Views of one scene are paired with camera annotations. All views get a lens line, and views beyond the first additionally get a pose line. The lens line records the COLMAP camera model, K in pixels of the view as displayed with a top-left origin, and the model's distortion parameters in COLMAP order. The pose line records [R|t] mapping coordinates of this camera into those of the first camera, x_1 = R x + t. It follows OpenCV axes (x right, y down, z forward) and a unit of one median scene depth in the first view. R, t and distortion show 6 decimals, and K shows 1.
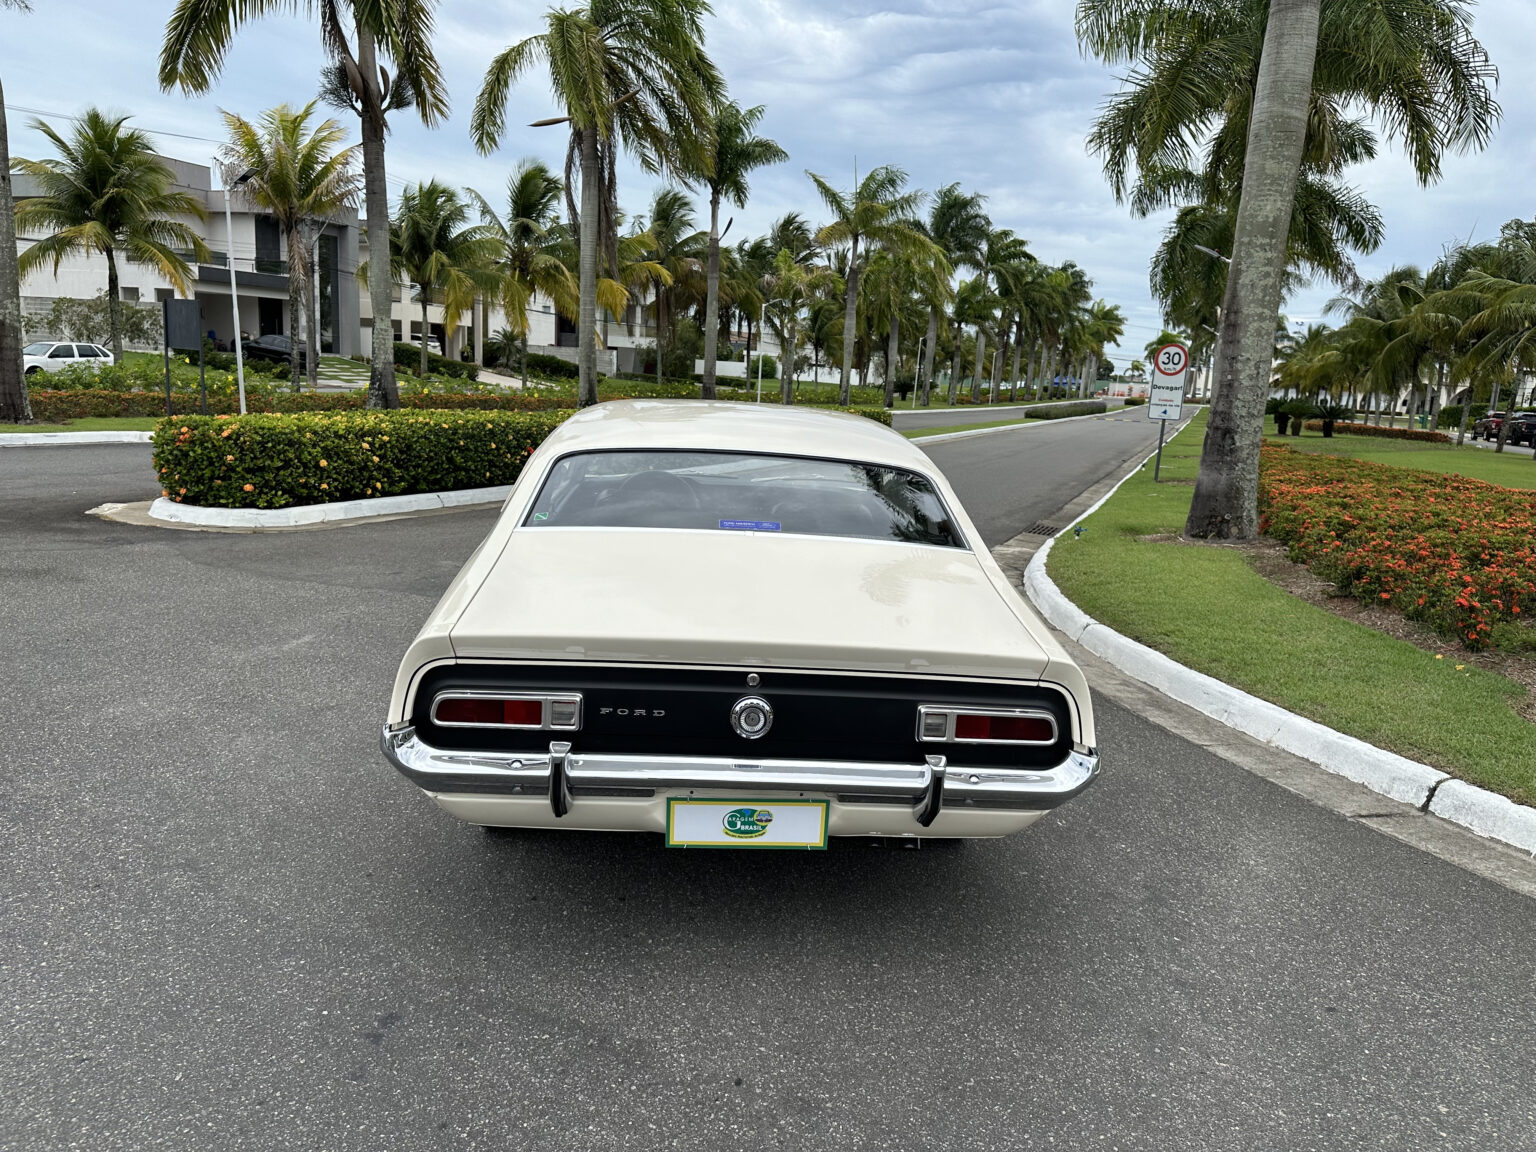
lens RADIAL K [[1084.5, 0, 744.3], [0, 1084.5, 563.0], [0, 0, 1]] dist [0.020759, -0.030894]
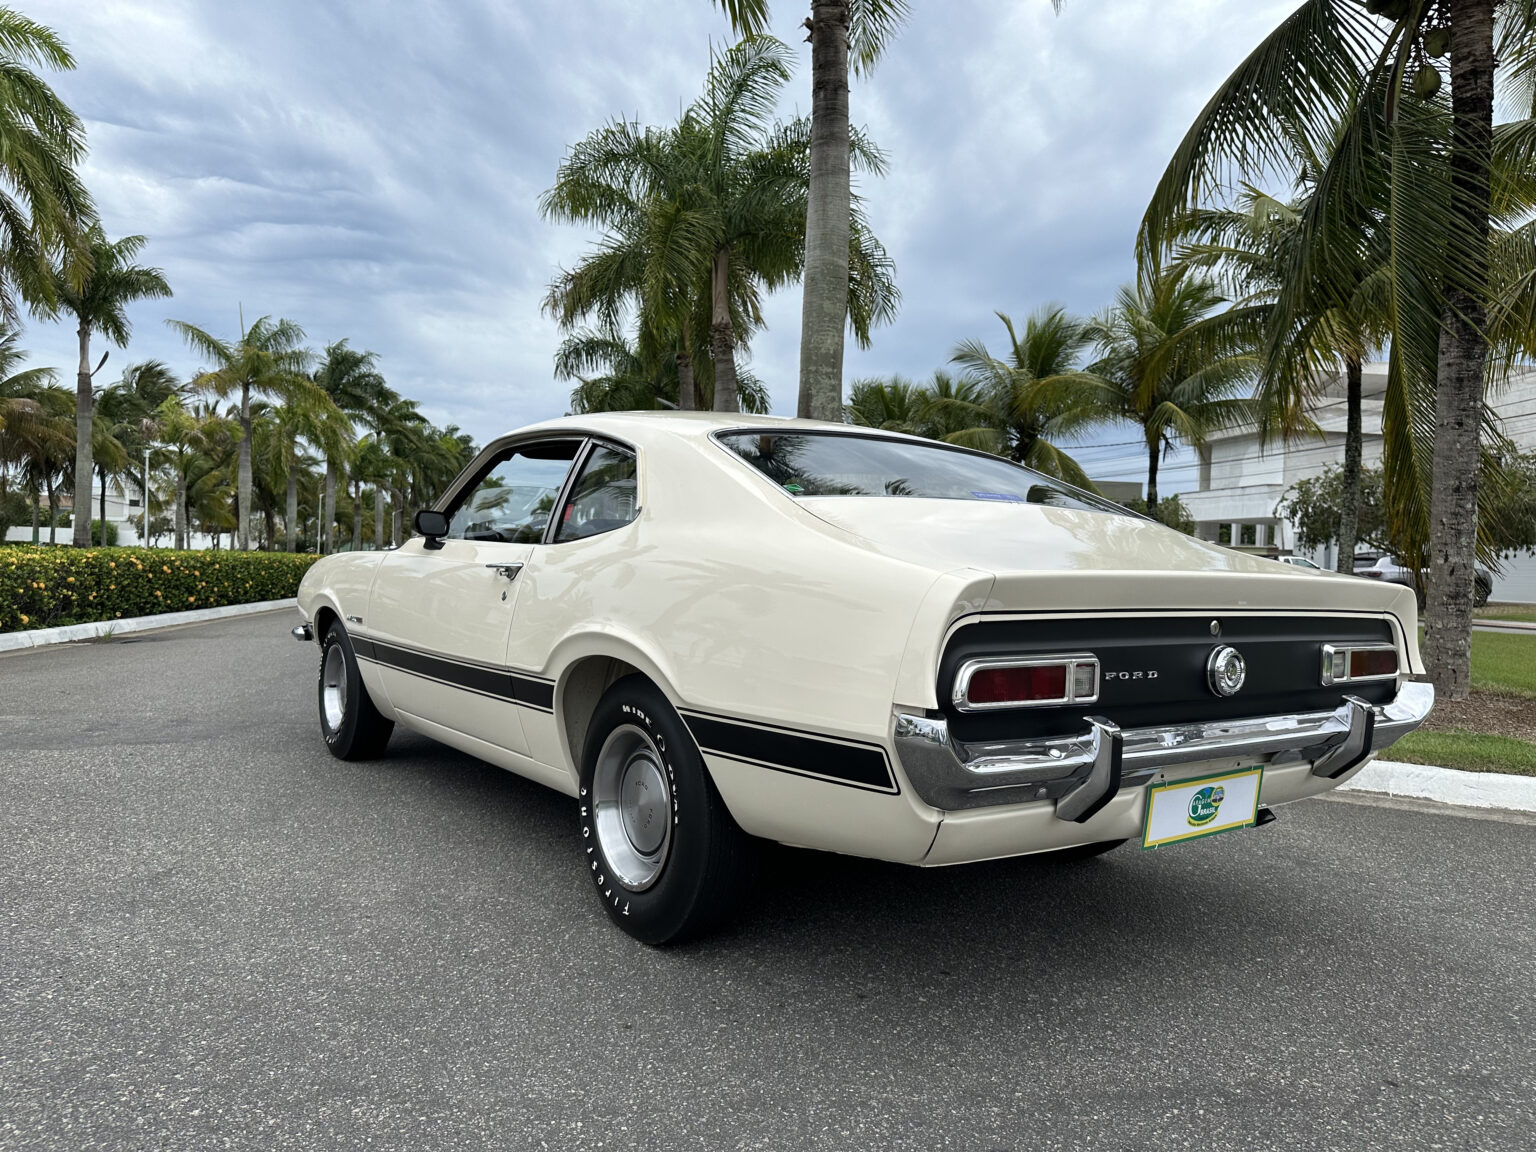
lens RADIAL K [[1084.5, 0, 753.9], [0, 1084.5, 585.4], [0, 0, 1]] dist [0.020759, -0.030894]
pose [[0.843966, -0.036983, 0.535120, -0.267033], [0.107240, 0.989113, -0.100775, 0.043204], [-0.525567, 0.142437, 0.838743, 0.164665]]
